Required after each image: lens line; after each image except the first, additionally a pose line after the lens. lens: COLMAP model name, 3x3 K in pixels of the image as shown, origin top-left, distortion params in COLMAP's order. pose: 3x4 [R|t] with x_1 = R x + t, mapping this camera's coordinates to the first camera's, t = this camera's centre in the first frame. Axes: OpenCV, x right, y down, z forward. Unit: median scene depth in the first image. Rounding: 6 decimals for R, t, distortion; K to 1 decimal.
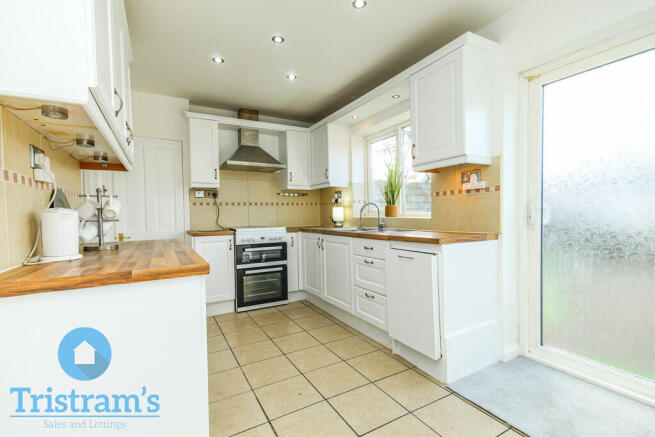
lens RADIAL K [[302.1, 0, 330.1], [0, 302.1, 221.2], [0, 0, 1]] dist [0.018847, 0.000177]
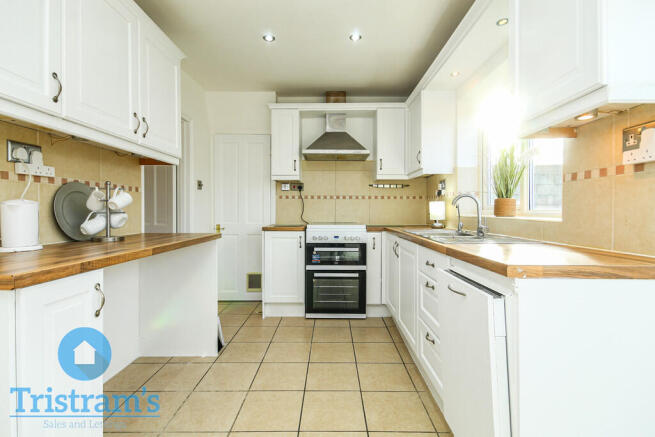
lens RADIAL K [[308.3, 0, 326.3], [0, 308.3, 211.7], [0, 0, 1]] dist [0.021184, 0.000233]
pose [[0.863244, 0.021185, -0.504342, 0.185769], [-0.028309, 0.999578, -0.006467, -0.008561], [0.503993, 0.019860, 0.863480, 0.218335]]
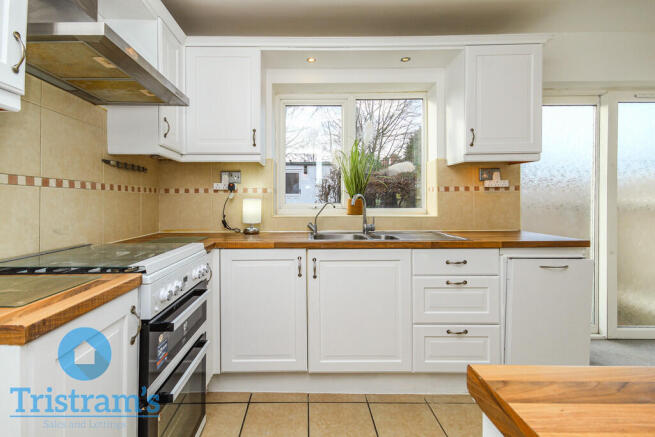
lens RADIAL K [[300.9, 0, 306.7], [0, 300.9, 204.2], [0, 0, 1]] dist [-0.000038, -0.000115]
pose [[0.500733, 0.013482, 0.865497, -0.444899], [0.017665, 0.999511, -0.025789, -0.021772], [-0.865421, 0.028203, 0.500250, 0.663501]]
